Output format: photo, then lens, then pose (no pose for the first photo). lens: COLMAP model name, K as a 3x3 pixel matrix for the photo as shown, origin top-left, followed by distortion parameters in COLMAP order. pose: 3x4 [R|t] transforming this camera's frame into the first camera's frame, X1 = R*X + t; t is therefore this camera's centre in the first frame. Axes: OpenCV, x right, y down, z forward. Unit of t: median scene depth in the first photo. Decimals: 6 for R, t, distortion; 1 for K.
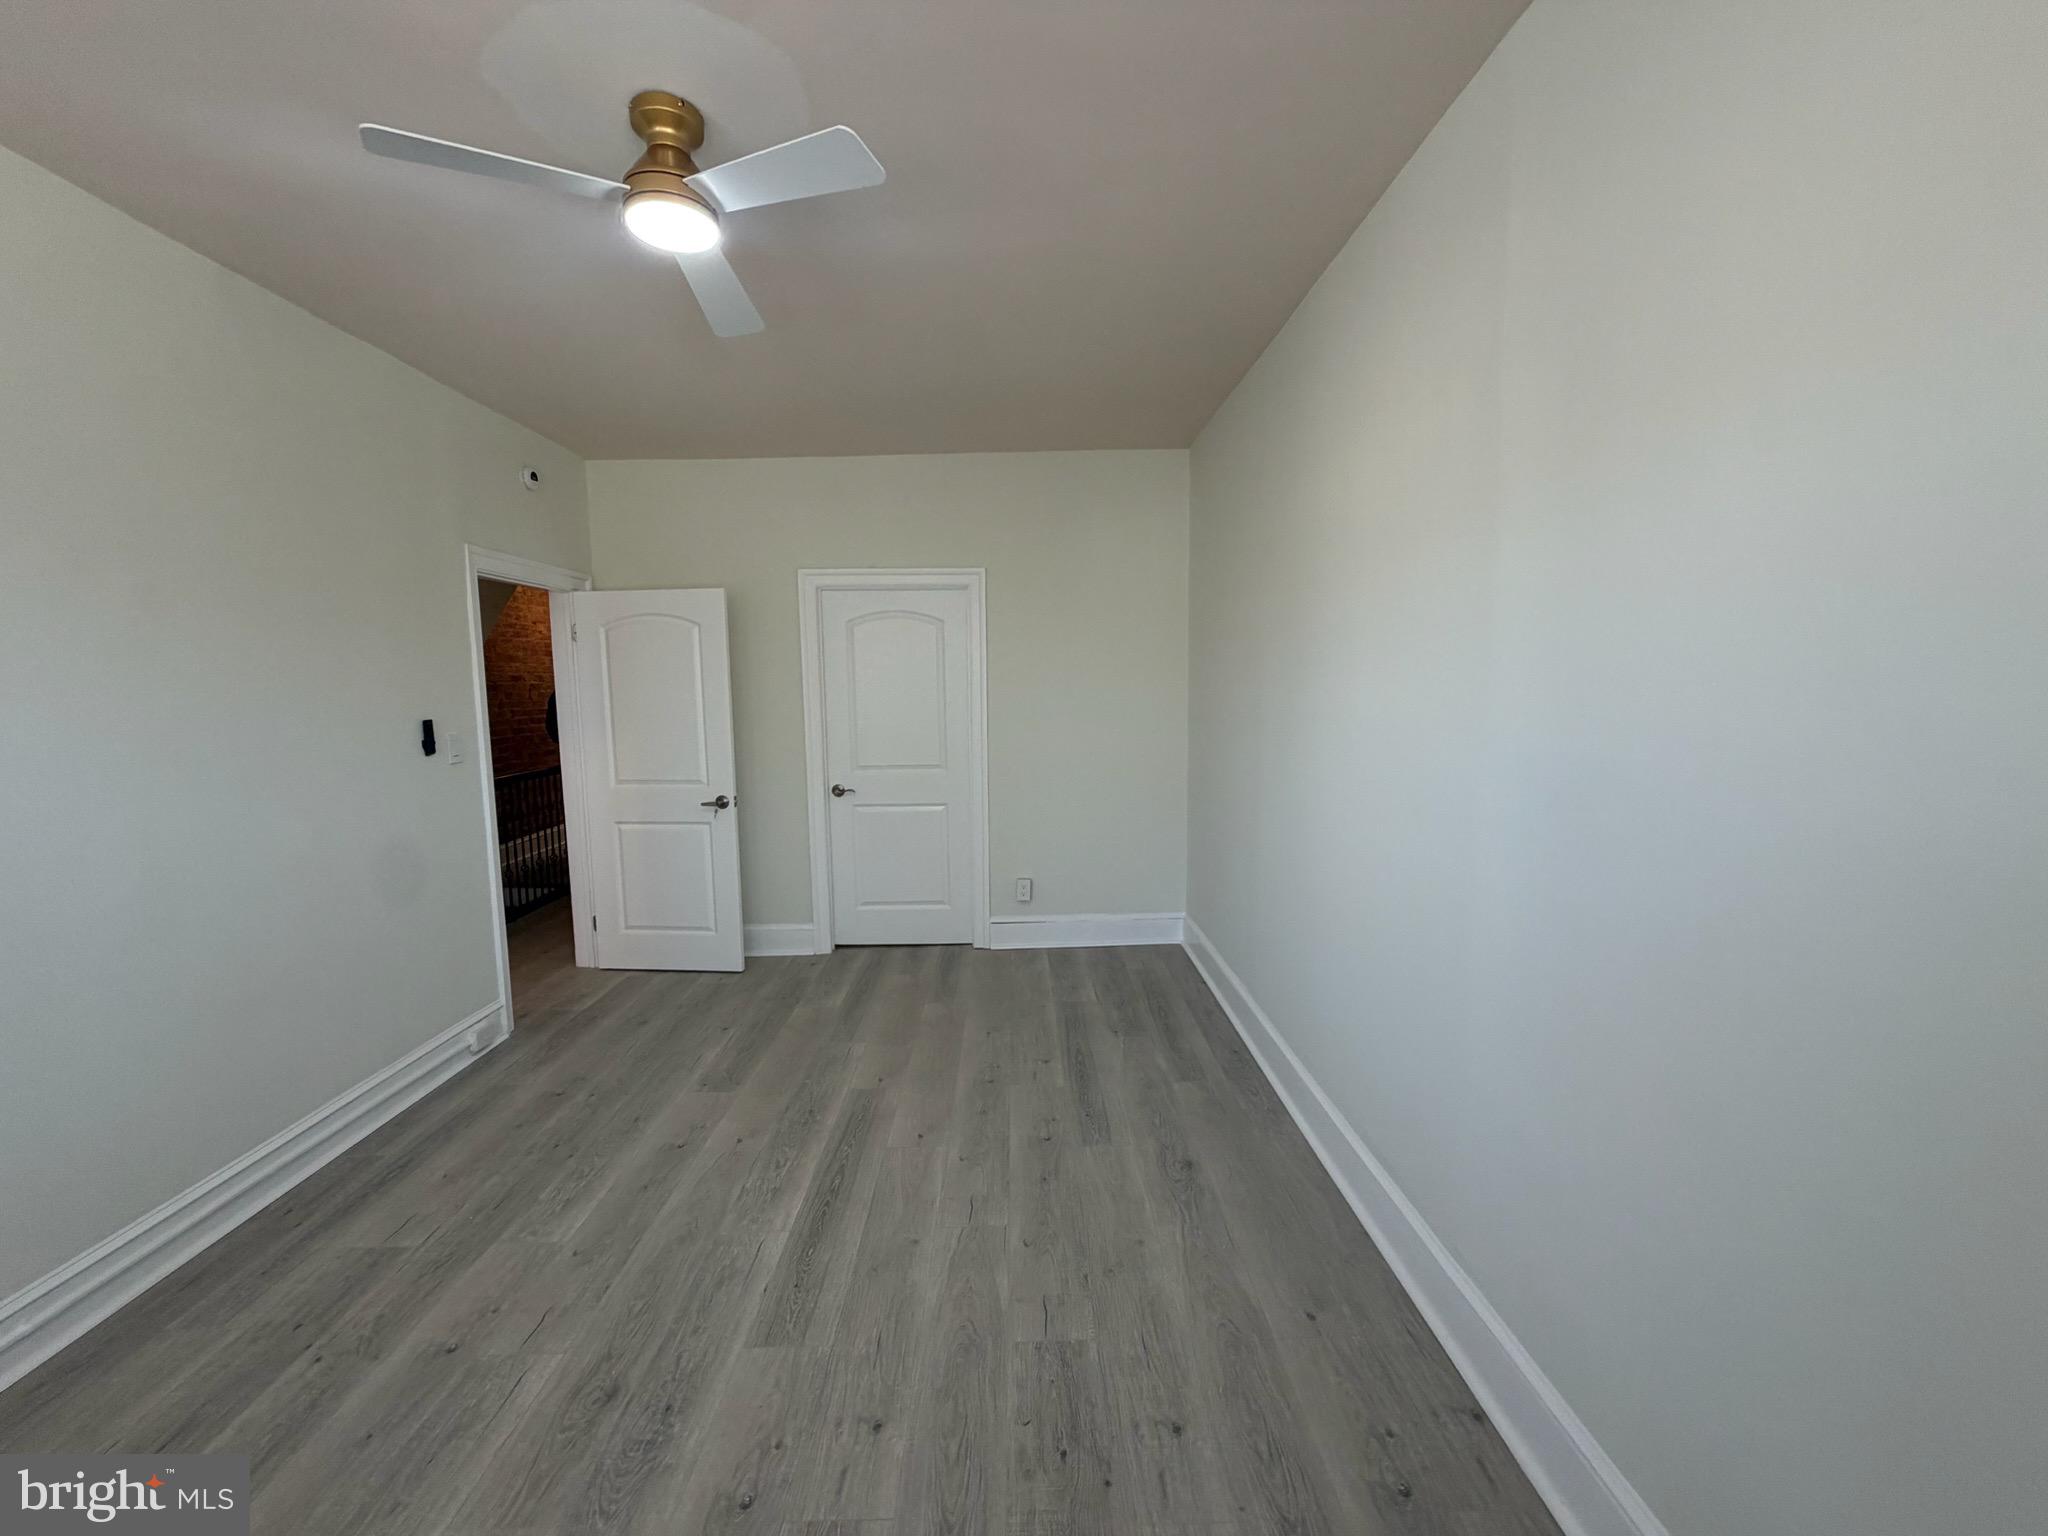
lens RADIAL K [[813.2, 0, 1020.7], [0, 813.2, 766.7], [0, 0, 1]] dist [-0.003292, 0.000397]
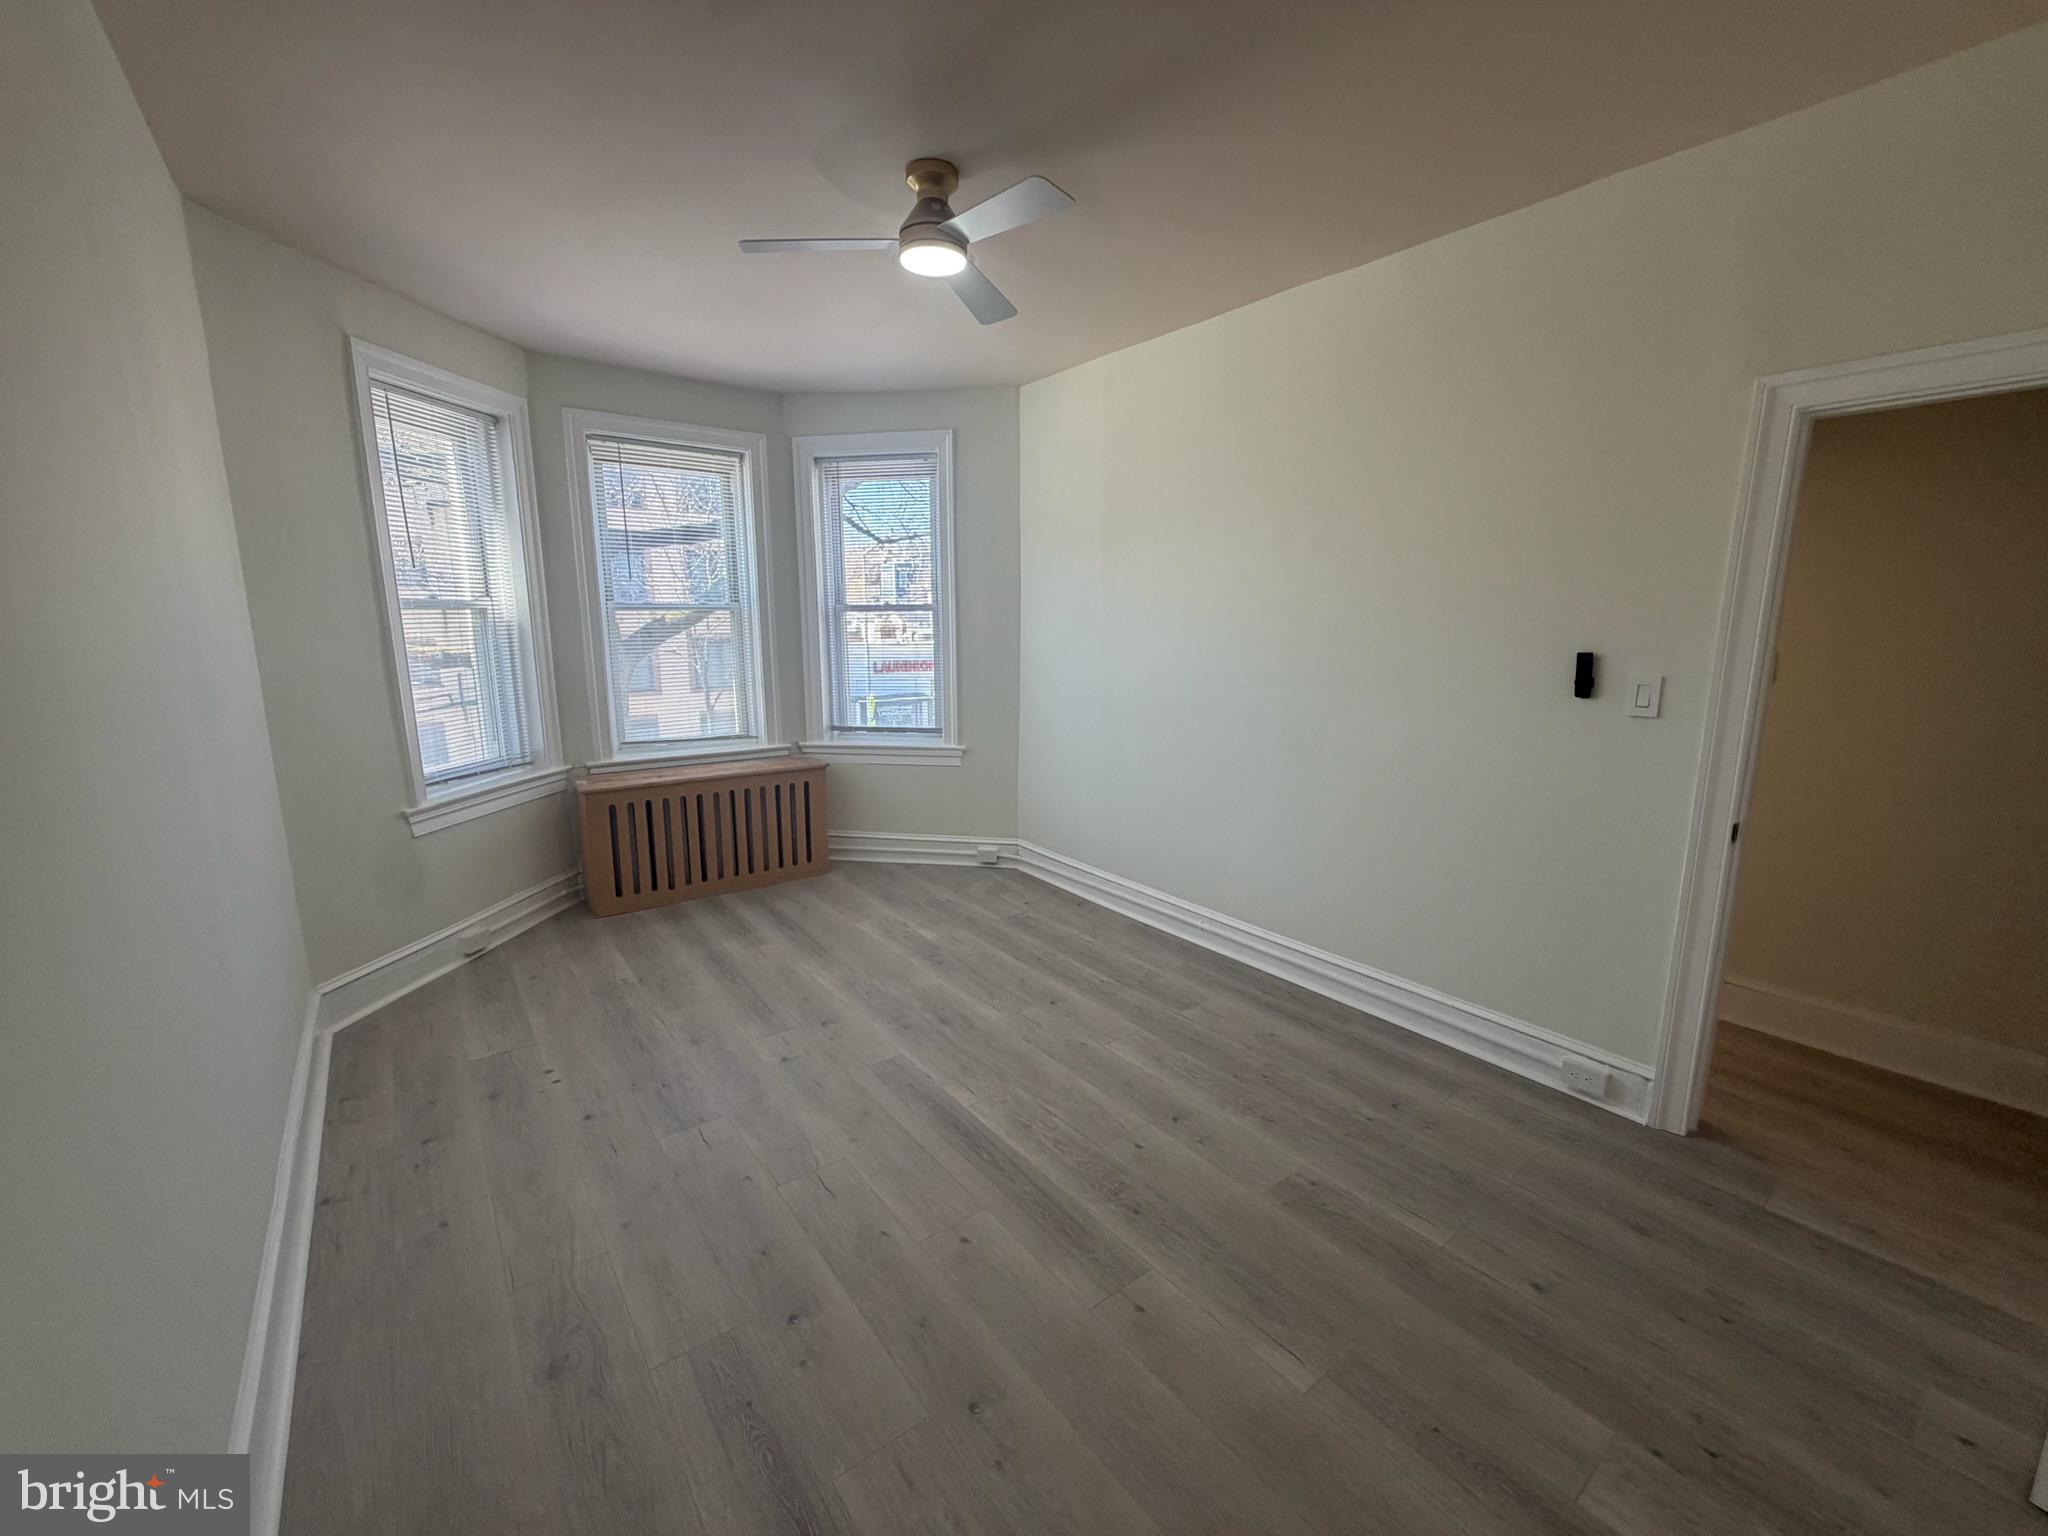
lens RADIAL K [[813.2, 0, 1017.4], [0, 813.2, 770.1], [0, 0, 1]] dist [-0.003292, 0.000397]
pose [[-0.801676, 0.121791, -0.585220, 0.223644], [-0.050079, 0.961898, 0.268784, -0.157147], [0.595657, 0.244785, -0.765031, 1.545017]]
